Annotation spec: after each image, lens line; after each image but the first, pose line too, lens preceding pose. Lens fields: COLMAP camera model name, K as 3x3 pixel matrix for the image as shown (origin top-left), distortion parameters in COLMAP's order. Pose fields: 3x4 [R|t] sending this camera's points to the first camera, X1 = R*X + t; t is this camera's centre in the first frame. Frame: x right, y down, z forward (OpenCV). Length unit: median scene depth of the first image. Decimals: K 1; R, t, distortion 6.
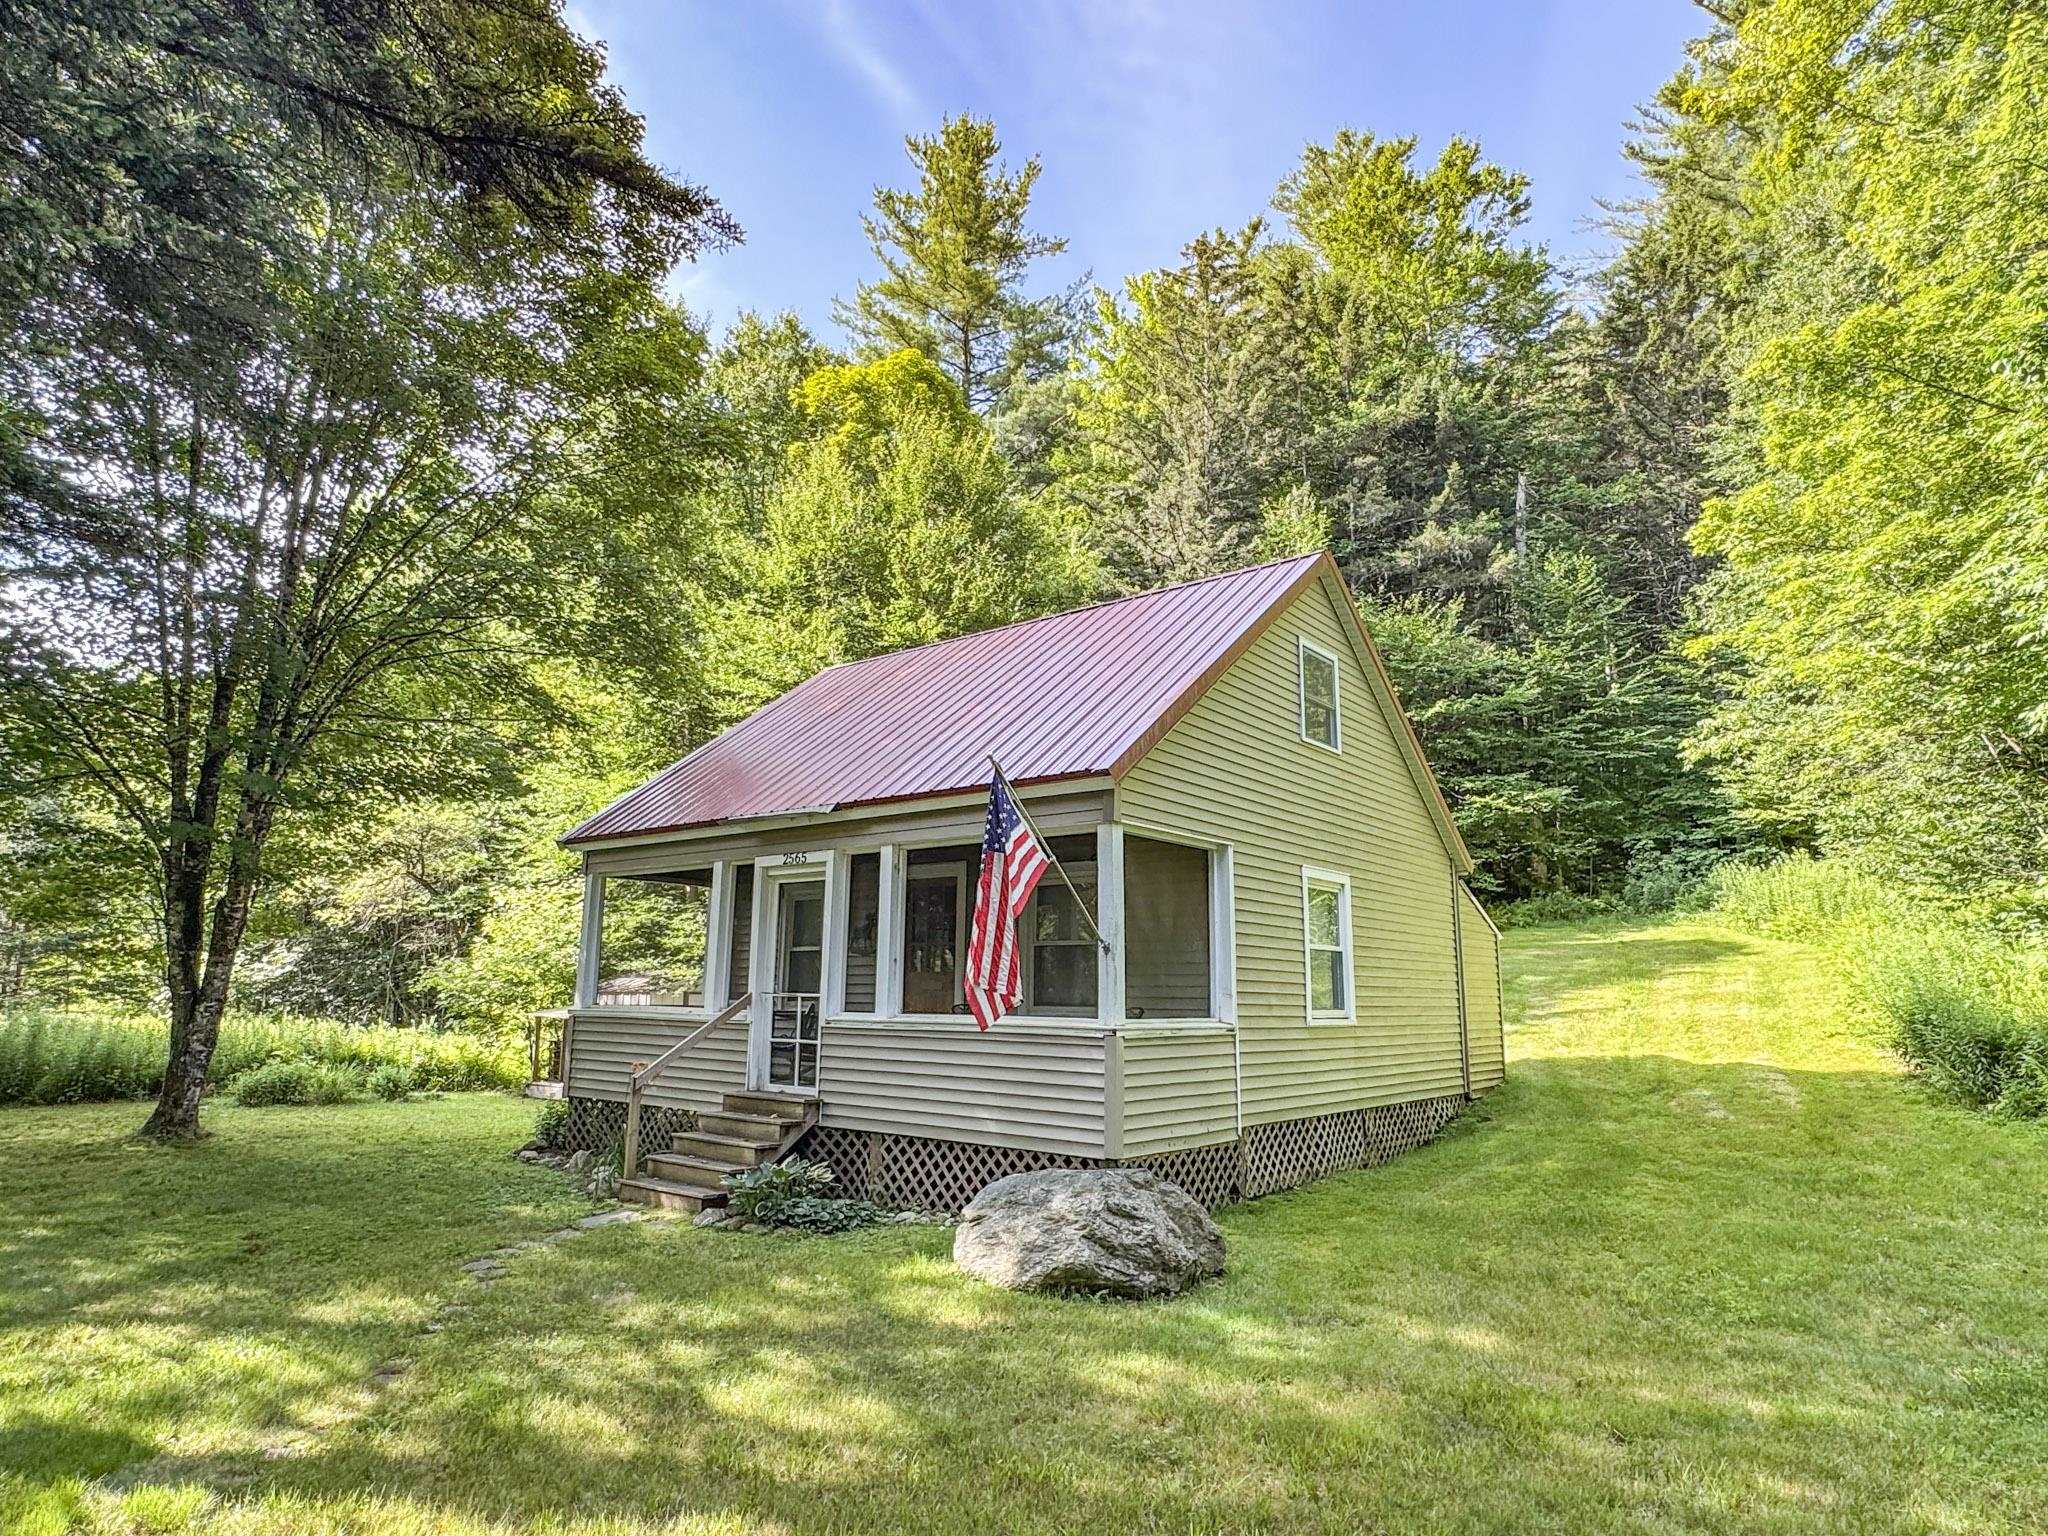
lens RADIAL K [[1134.3, 0, 1024.0], [0, 1134.3, 768.0], [0, 0, 1]] dist [-0.004256, -0.000377]
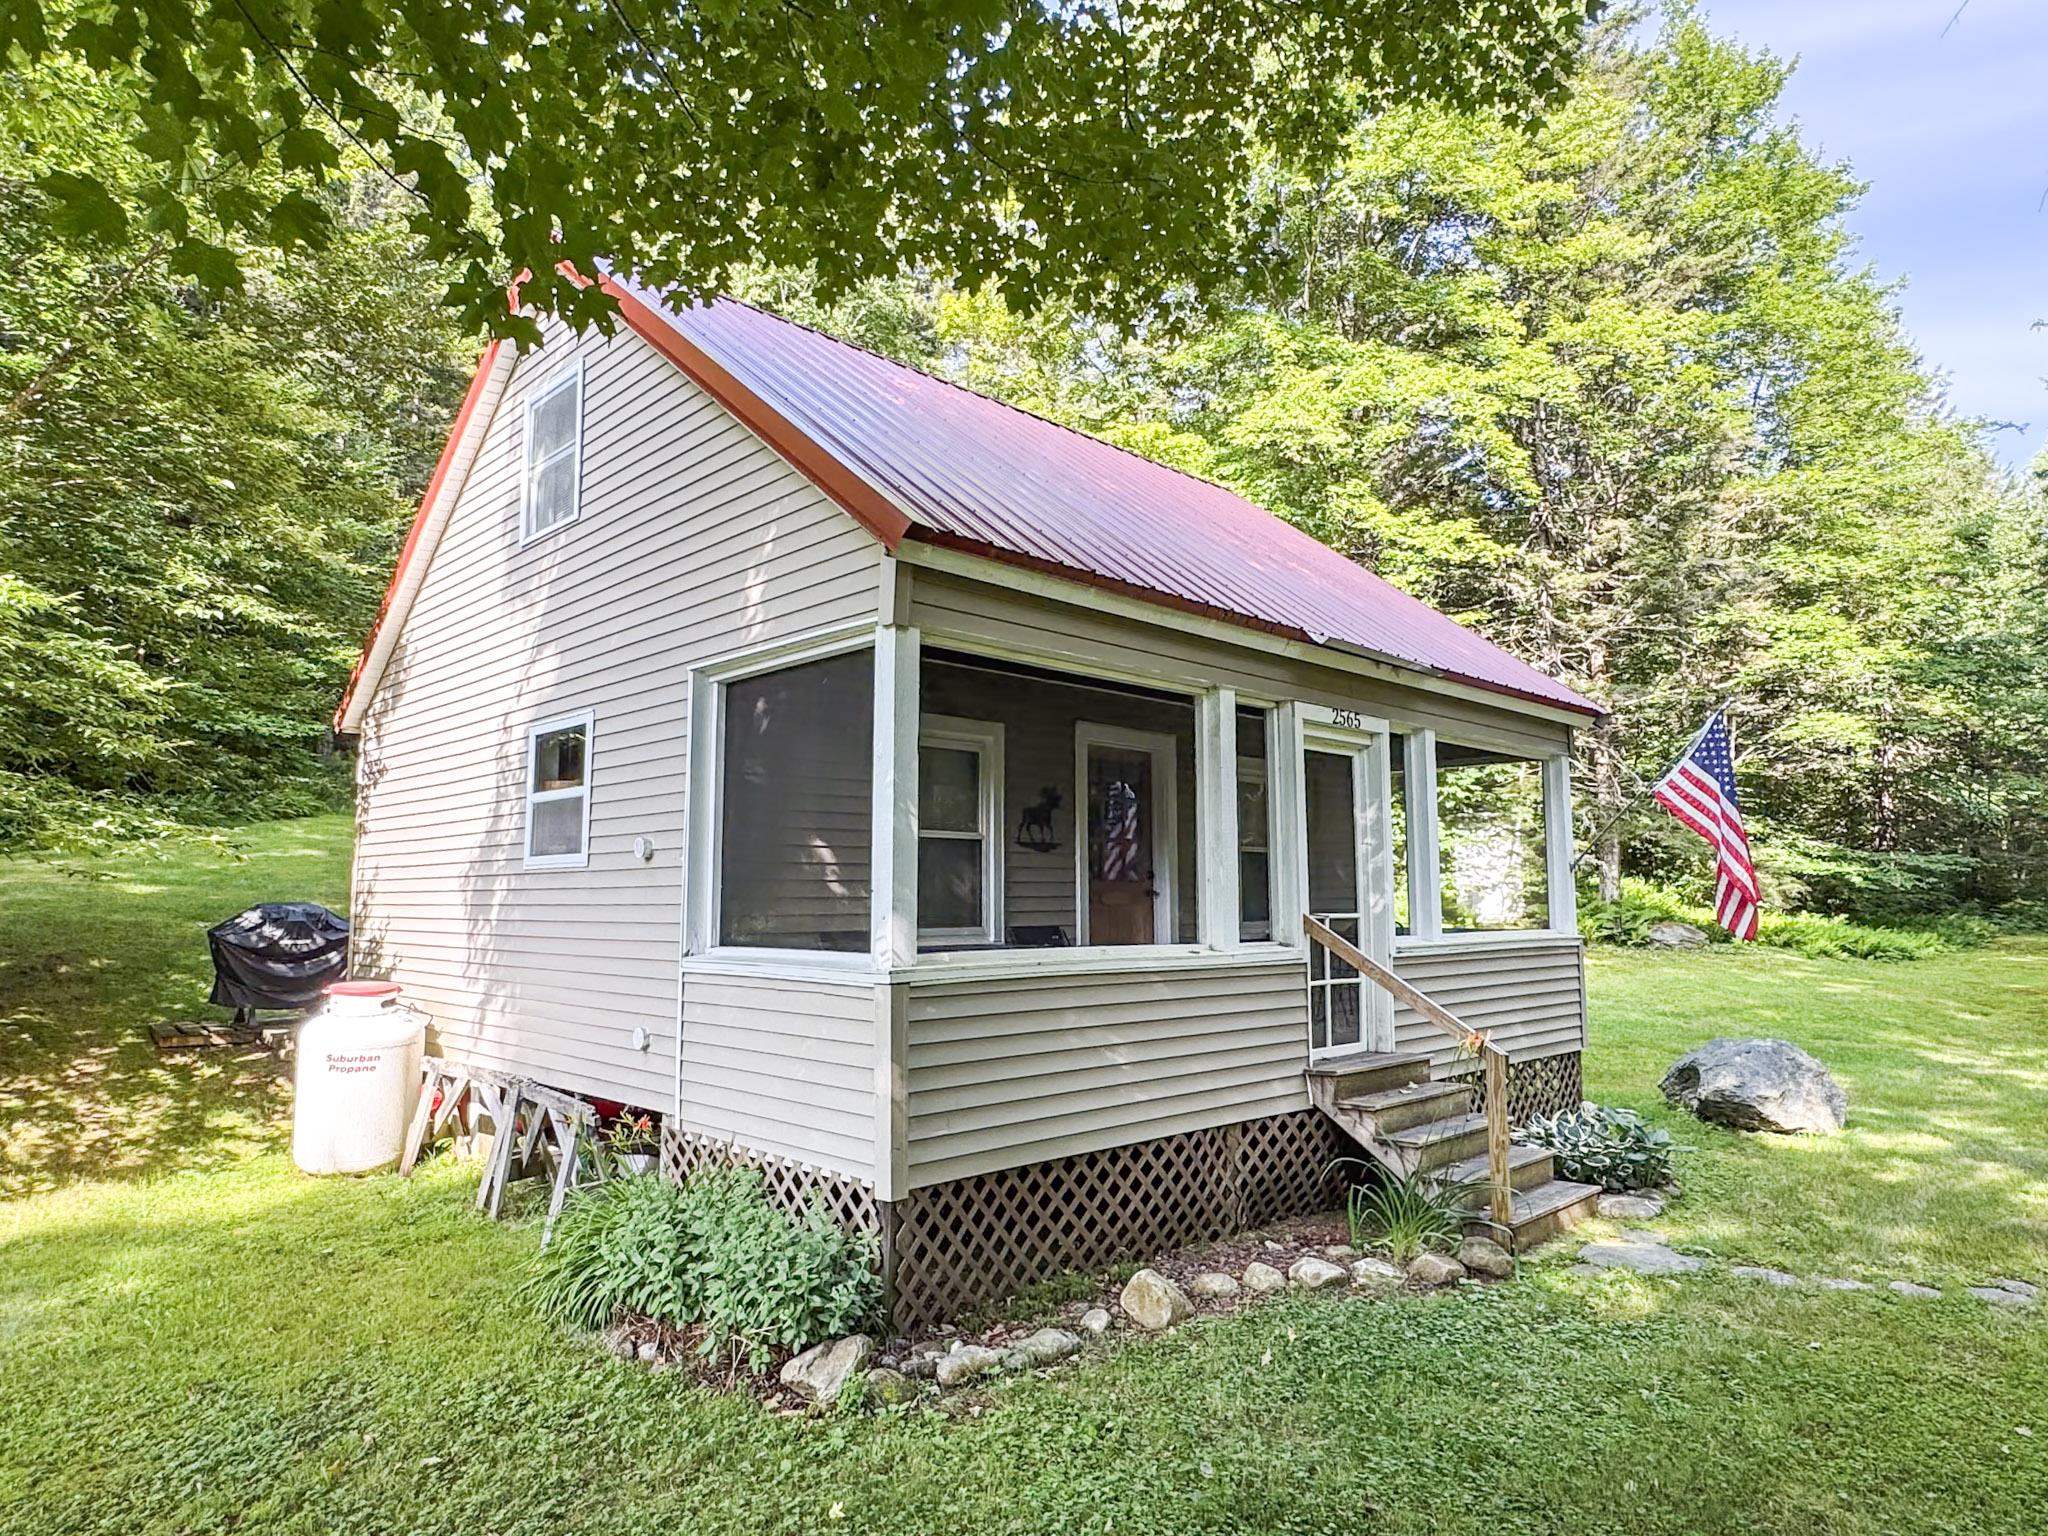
lens RADIAL K [[1225.0, 0, 1024.0], [0, 1225.0, 768.0], [0, 0, 1]] dist [-0.002027, -0.000160]
pose [[0.102093, 0.102880, 0.989441, -0.959280], [-0.191856, 0.978000, -0.081895, 0.208233], [-0.976099, -0.181469, 0.119585, 1.104972]]
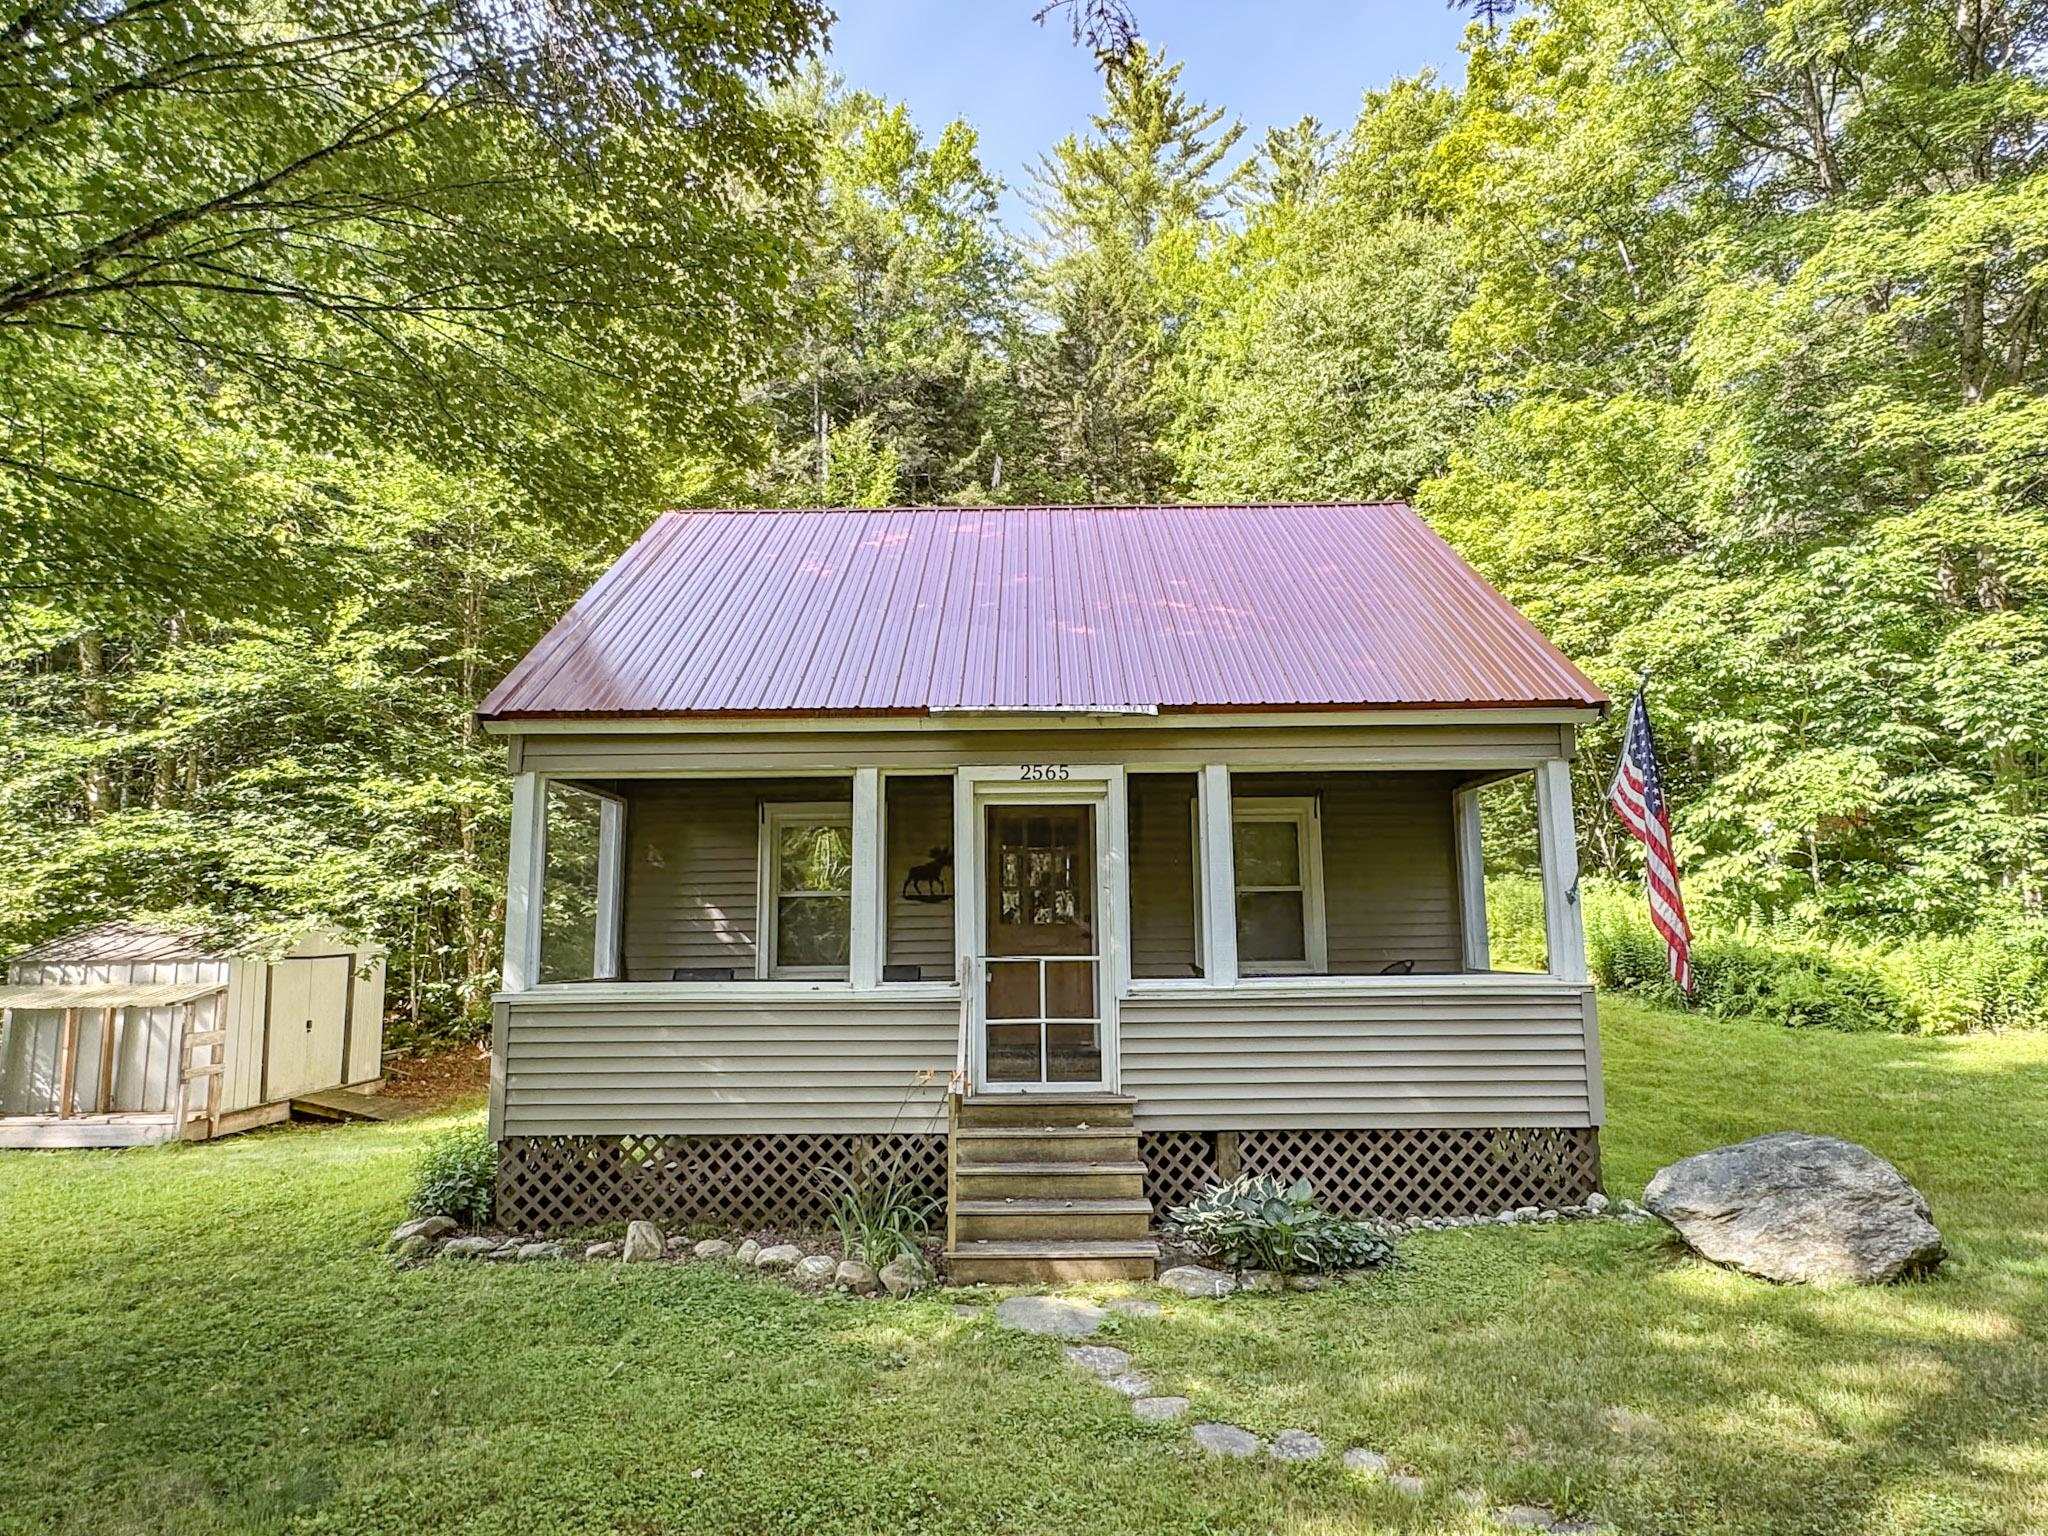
lens RADIAL K [[1134.3, 0, 1024.0], [0, 1134.3, 768.0], [0, 0, 1]] dist [-0.004256, -0.000377]
pose [[0.780356, 0.078410, 0.620400, -0.670569], [-0.107439, 0.994166, 0.009491, 0.071738], [-0.616037, -0.074061, 0.784228, 0.440621]]
